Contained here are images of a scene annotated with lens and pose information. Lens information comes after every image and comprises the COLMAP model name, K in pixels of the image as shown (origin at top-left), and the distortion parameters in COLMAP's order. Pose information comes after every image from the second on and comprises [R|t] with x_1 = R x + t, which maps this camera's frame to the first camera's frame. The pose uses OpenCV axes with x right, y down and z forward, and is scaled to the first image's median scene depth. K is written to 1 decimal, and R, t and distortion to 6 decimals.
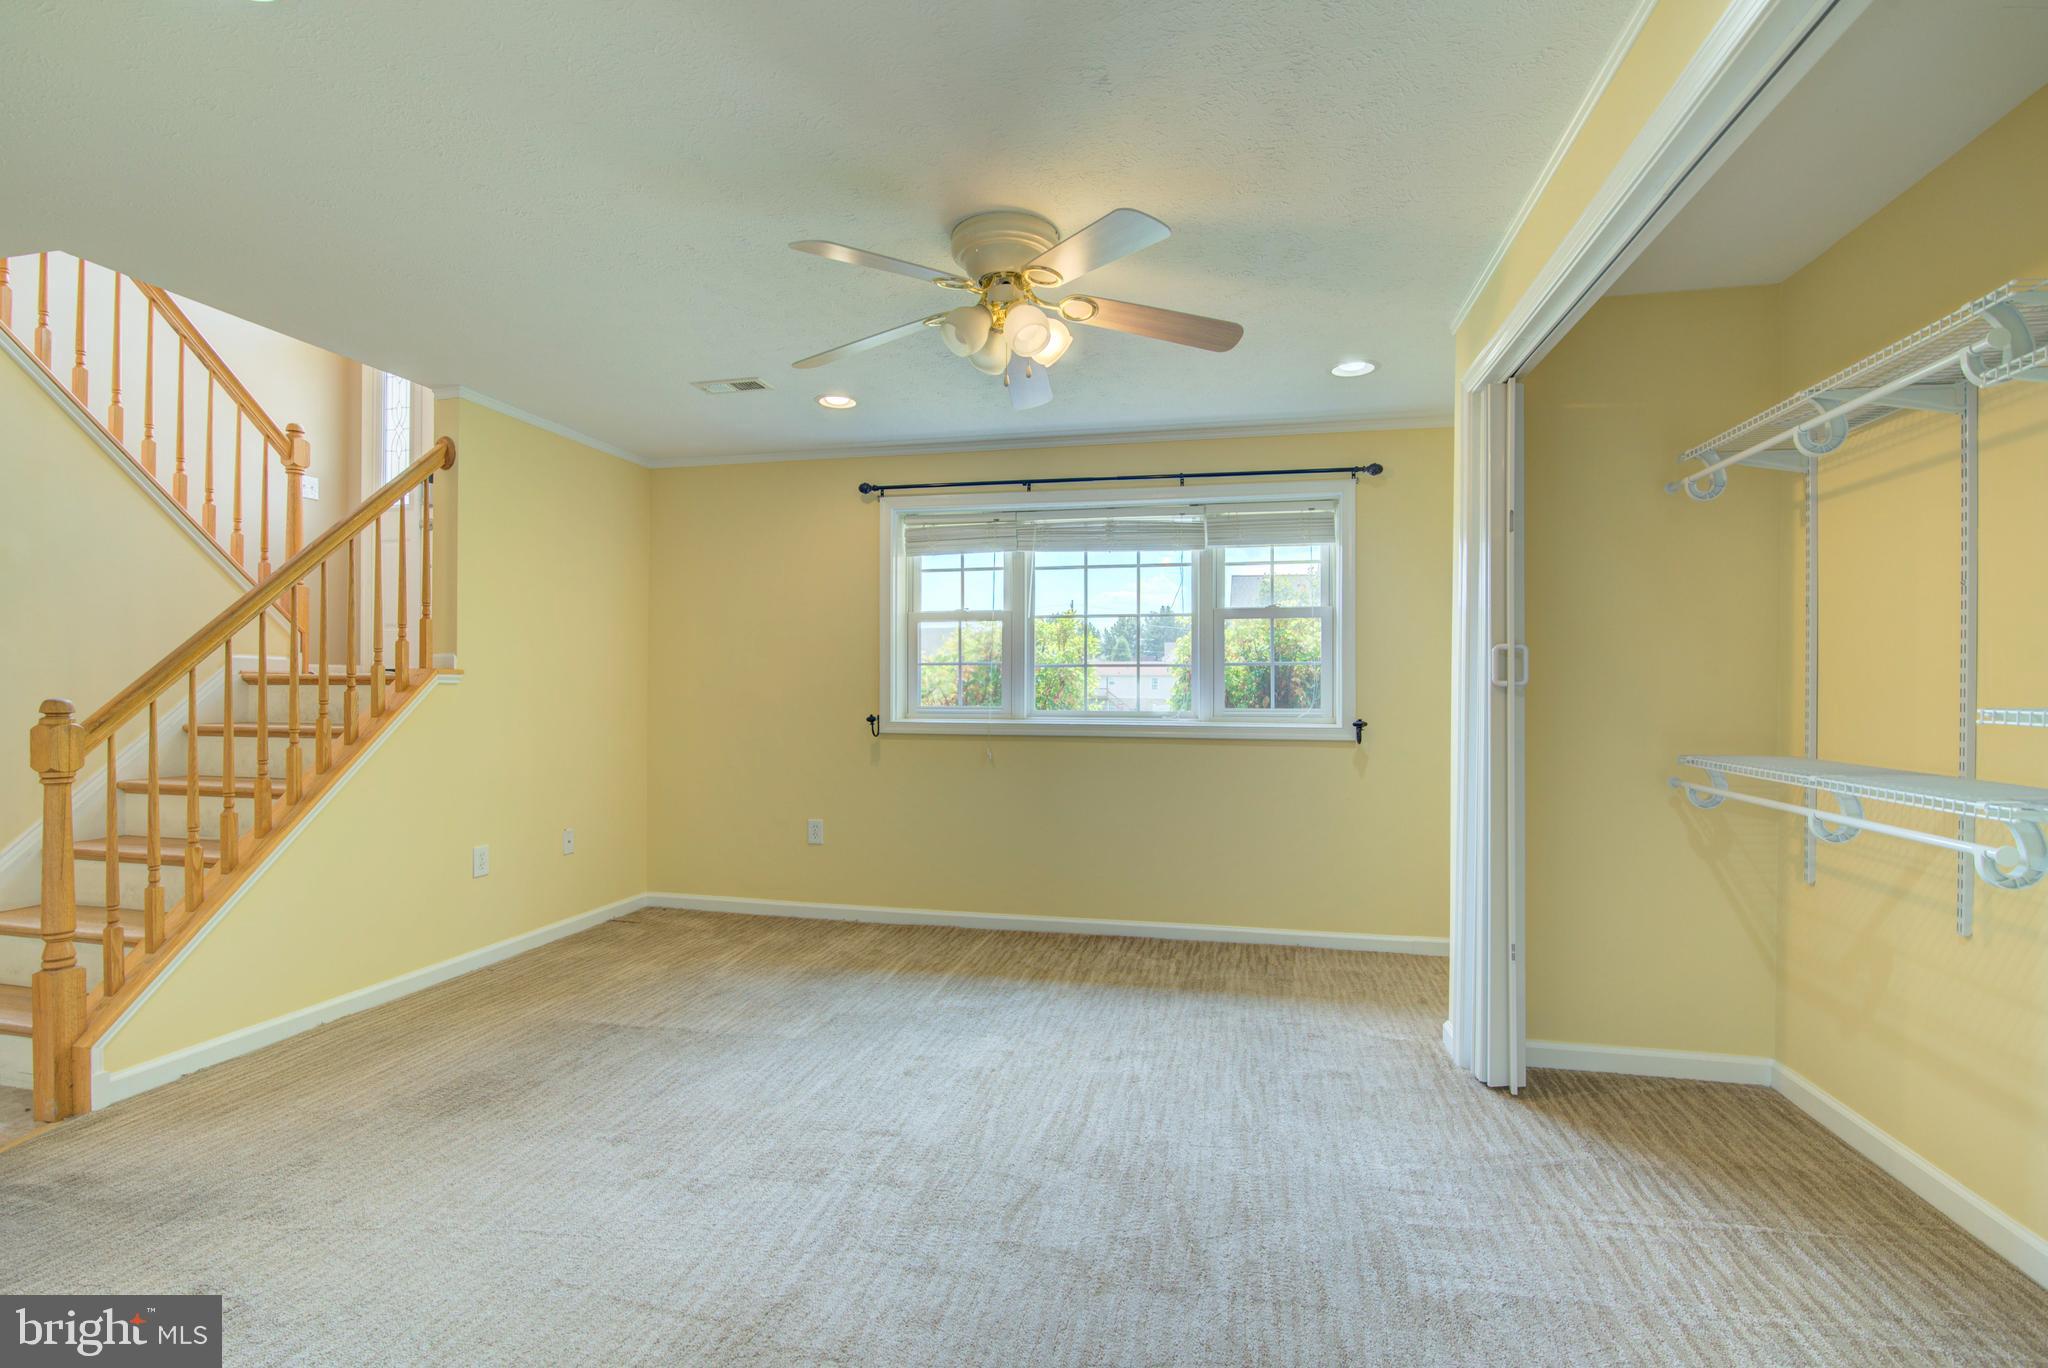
lens RADIAL K [[942.8, 0, 1021.5], [0, 942.8, 696.3], [0, 0, 1]] dist [-0.020585, 0.001064]
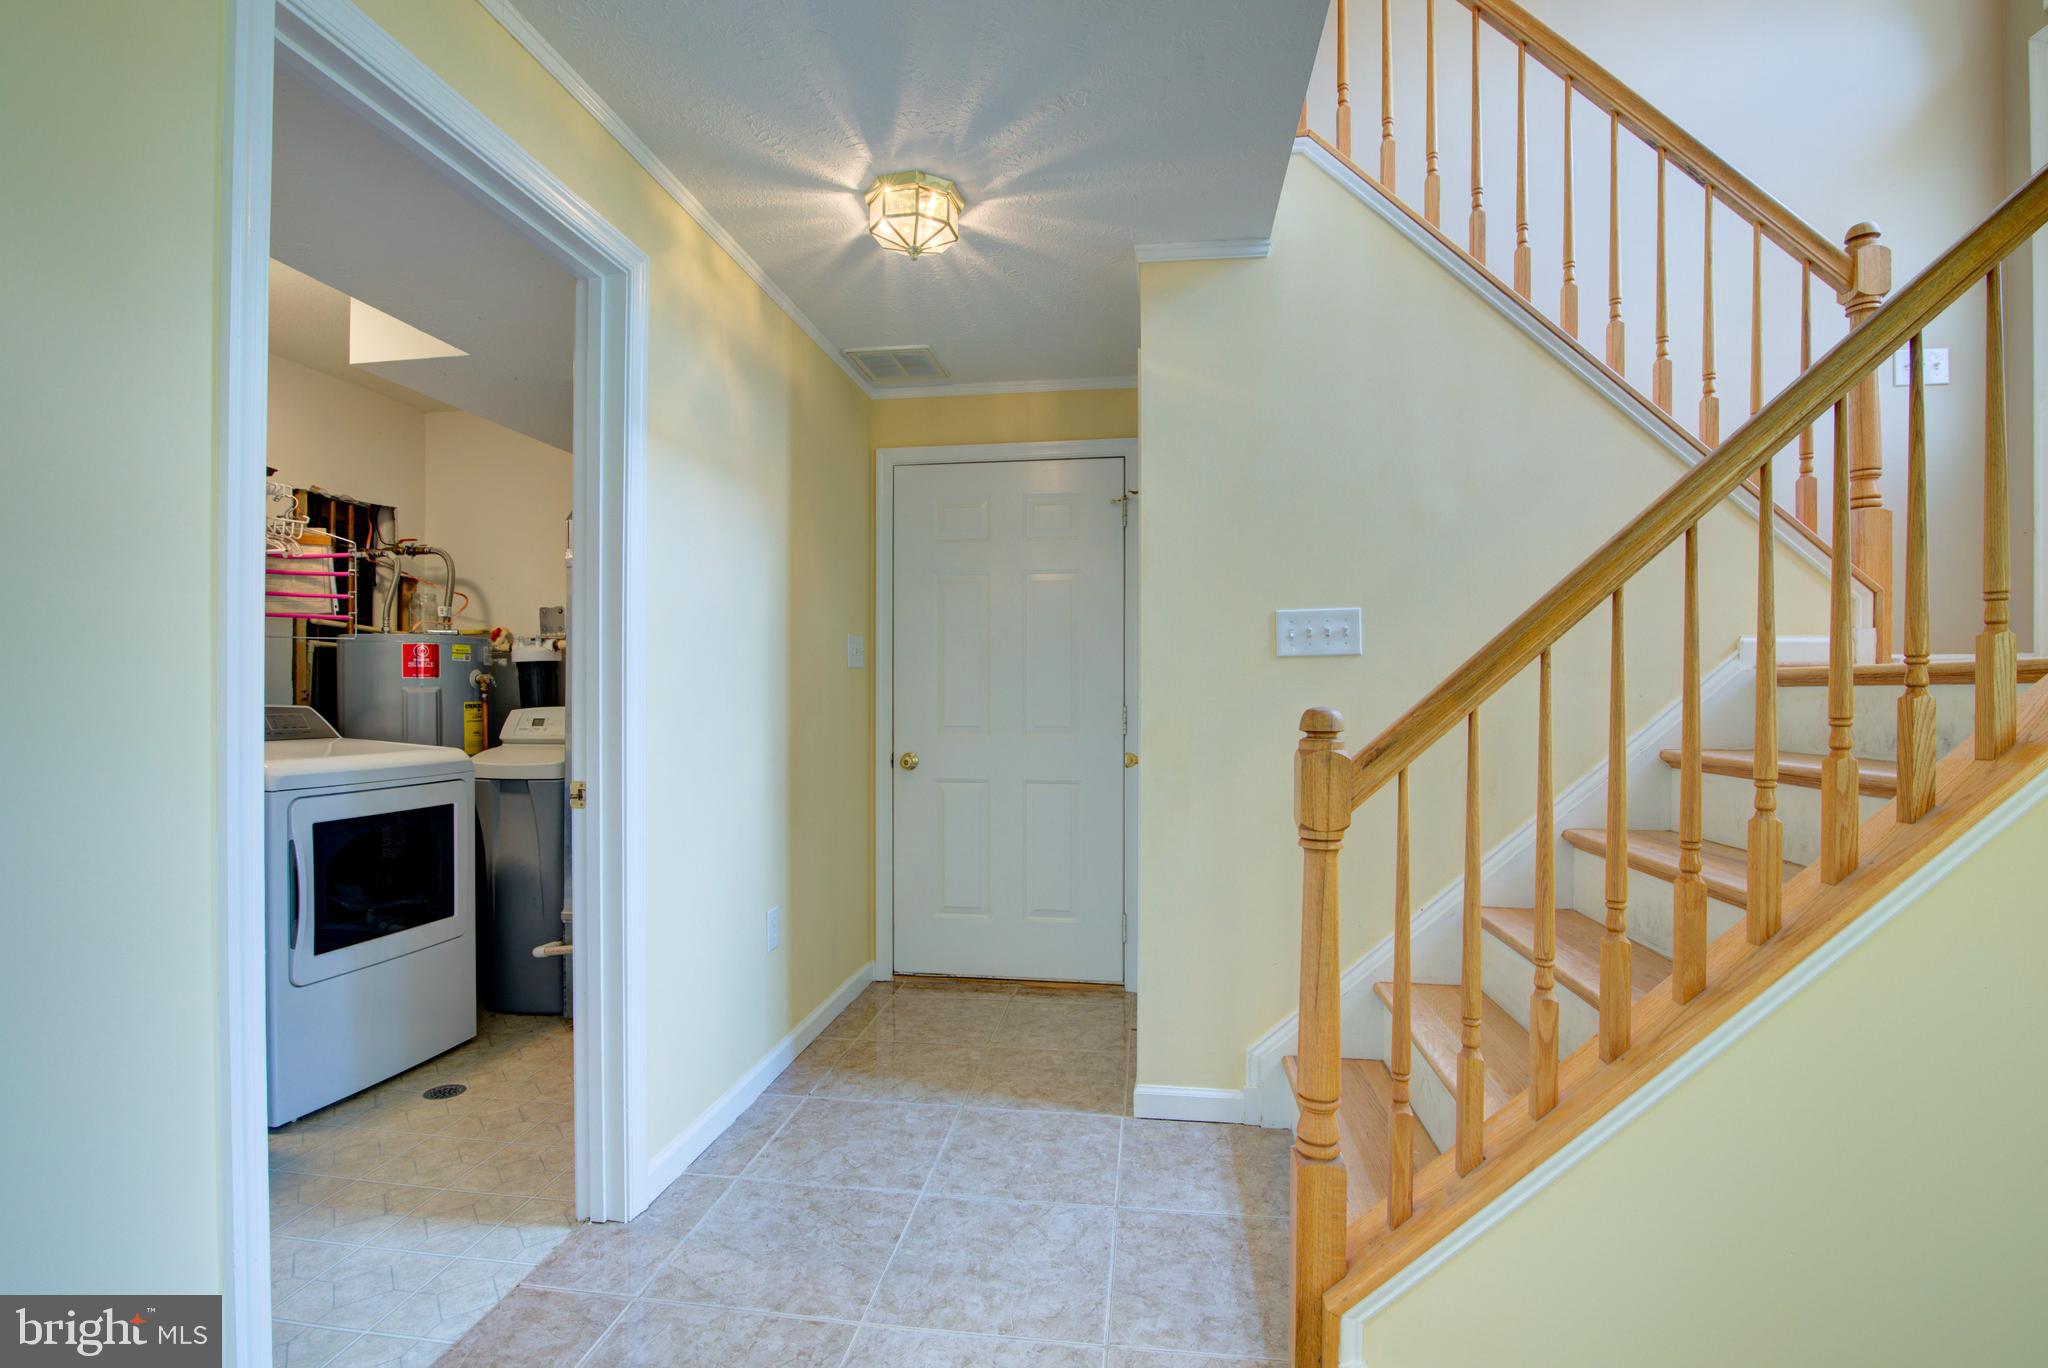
lens RADIAL K [[930.8, 0, 1025.4], [0, 930.8, 696.7], [0, 0, 1]] dist [-0.020715, 0.000926]
pose [[0.079345, -0.000635, -0.996847, -0.297512], [-0.006990, 0.999975, -0.001193, -0.002104], [0.996823, 0.007062, 0.079339, 0.497598]]
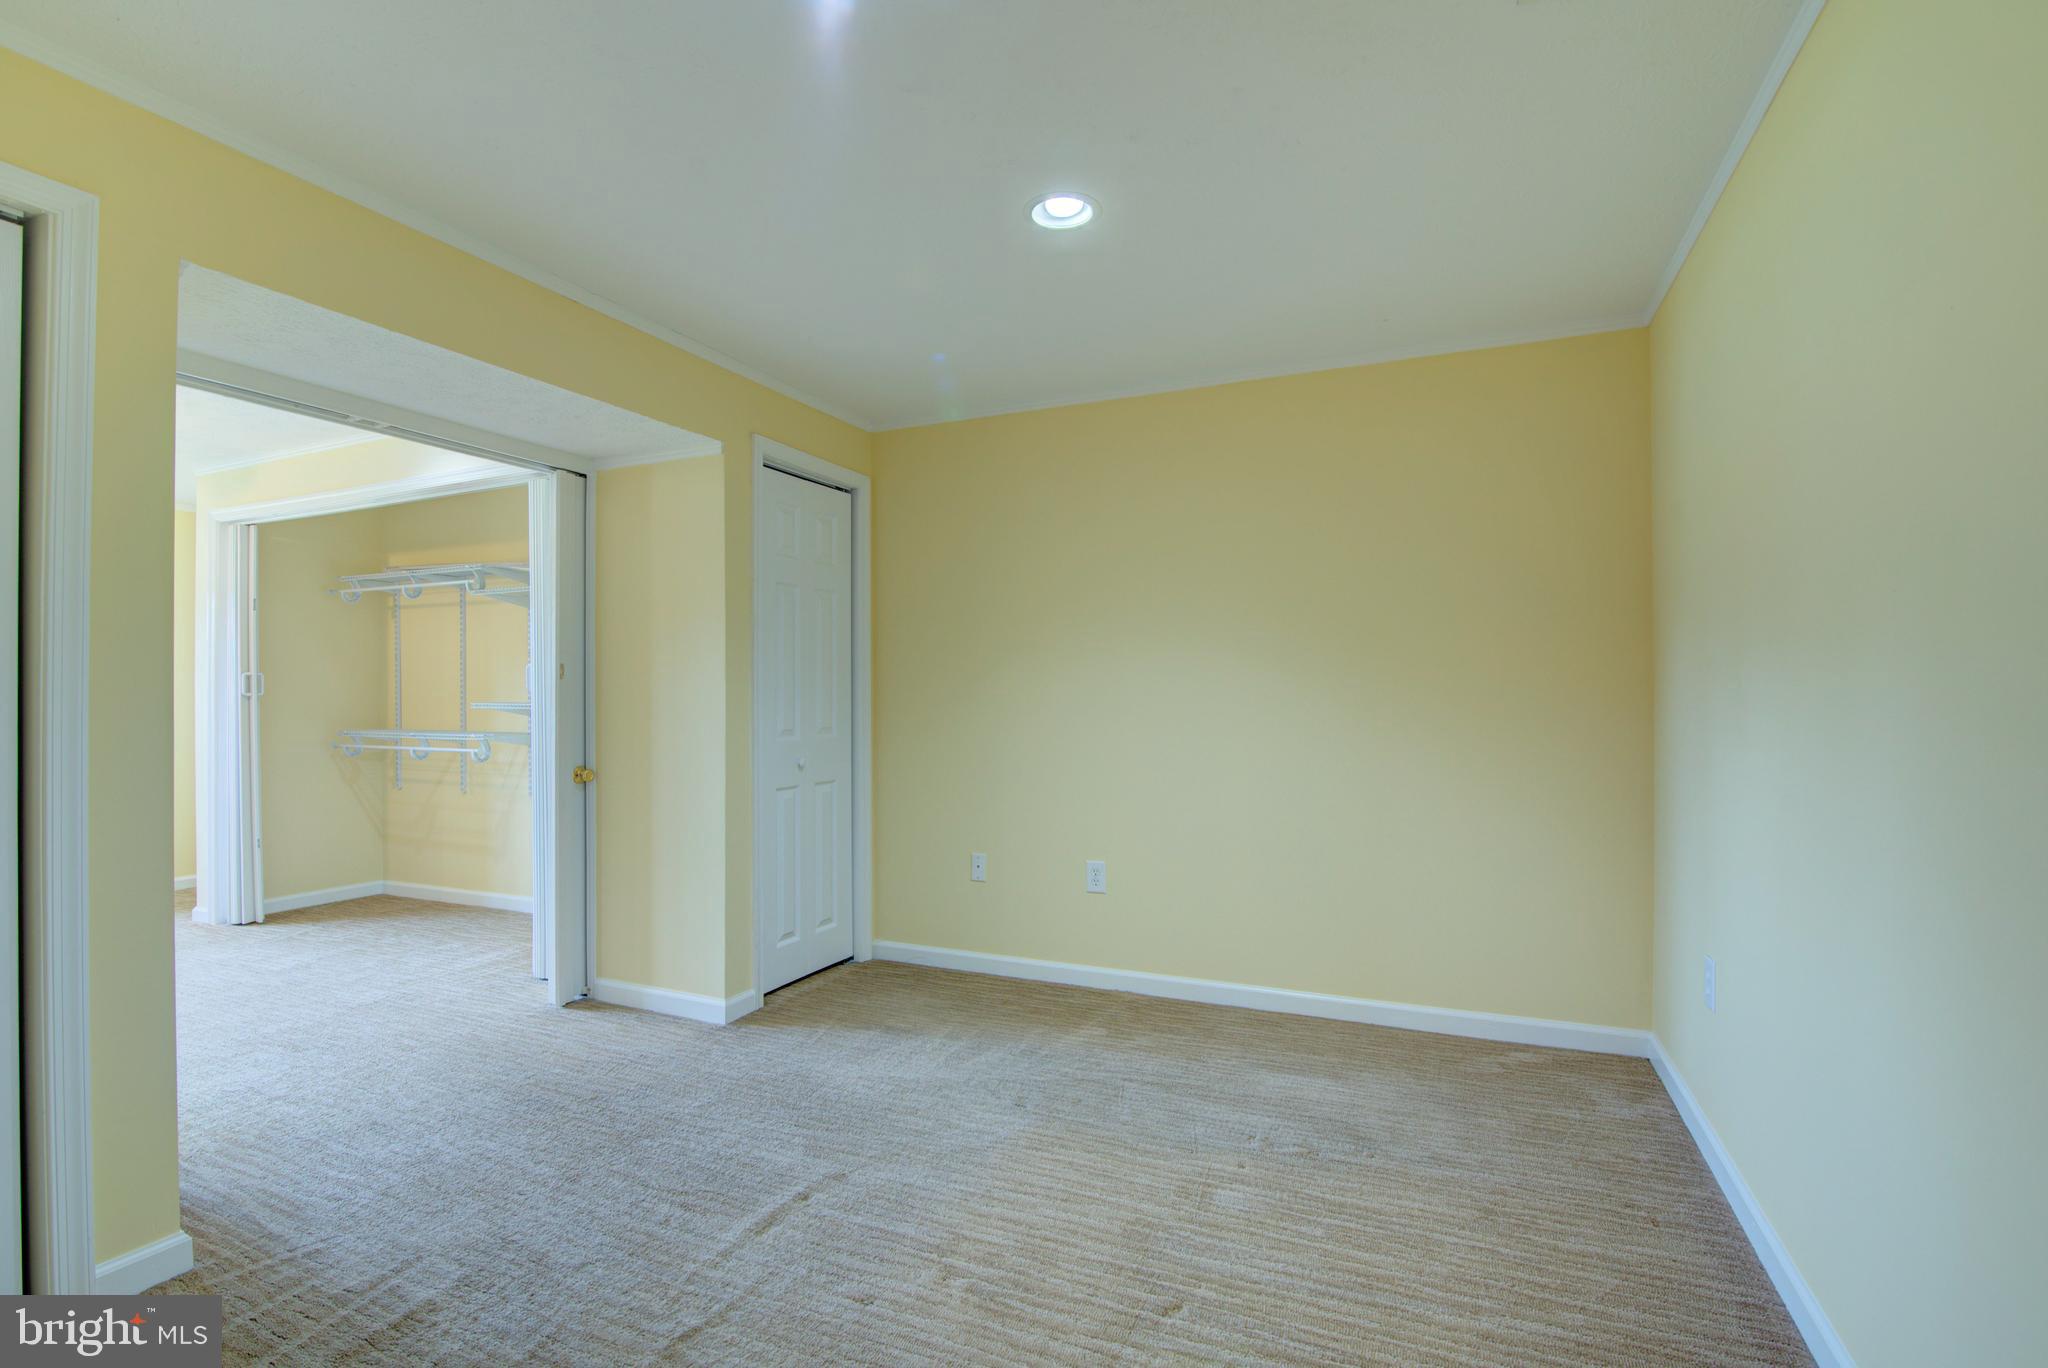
lens RADIAL K [[950.1, 0, 1024.2], [0, 950.1, 689.7], [0, 0, 1]] dist [-0.016813, 0.000197]
pose [[0.200461, 0.001399, 0.979701, -0.655822], [0.013395, 0.999902, -0.004169, 0.003106], [-0.979610, 0.013959, 0.200422, -0.560647]]
